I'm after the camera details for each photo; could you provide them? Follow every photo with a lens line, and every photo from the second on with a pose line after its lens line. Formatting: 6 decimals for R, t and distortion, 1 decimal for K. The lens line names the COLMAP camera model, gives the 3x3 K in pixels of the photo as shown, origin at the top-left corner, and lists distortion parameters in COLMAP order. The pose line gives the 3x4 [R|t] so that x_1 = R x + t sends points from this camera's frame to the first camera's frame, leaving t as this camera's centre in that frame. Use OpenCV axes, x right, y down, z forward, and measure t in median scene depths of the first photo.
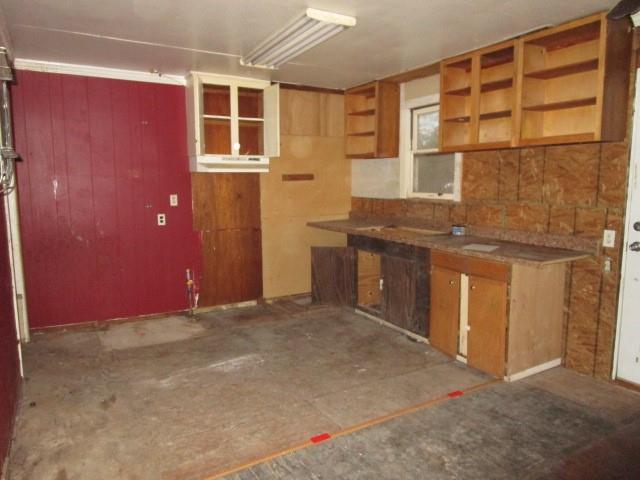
lens RADIAL K [[466.0, 0, 313.4], [0, 466.0, 239.5], [0, 0, 1]] dist [-0.022819, 0.006283]
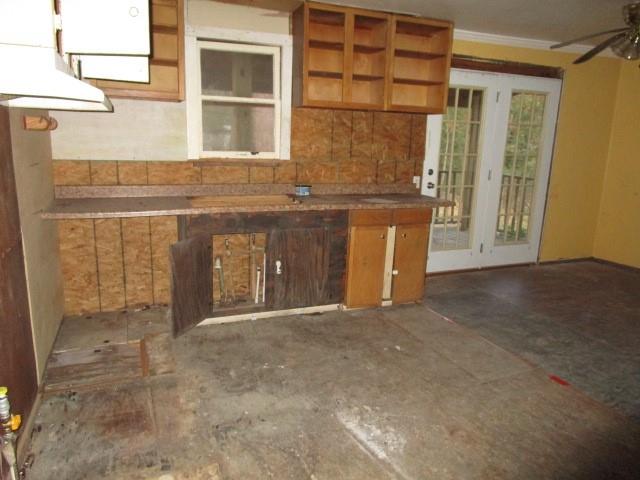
lens RADIAL K [[466.0, 0, 313.4], [0, 466.0, 239.5], [0, 0, 1]] dist [-0.022819, 0.006283]
pose [[0.122370, -0.190813, 0.973969, -0.709930], [0.101888, 0.978575, 0.178914, -0.100396], [-0.987241, 0.077342, 0.139189, 0.945656]]
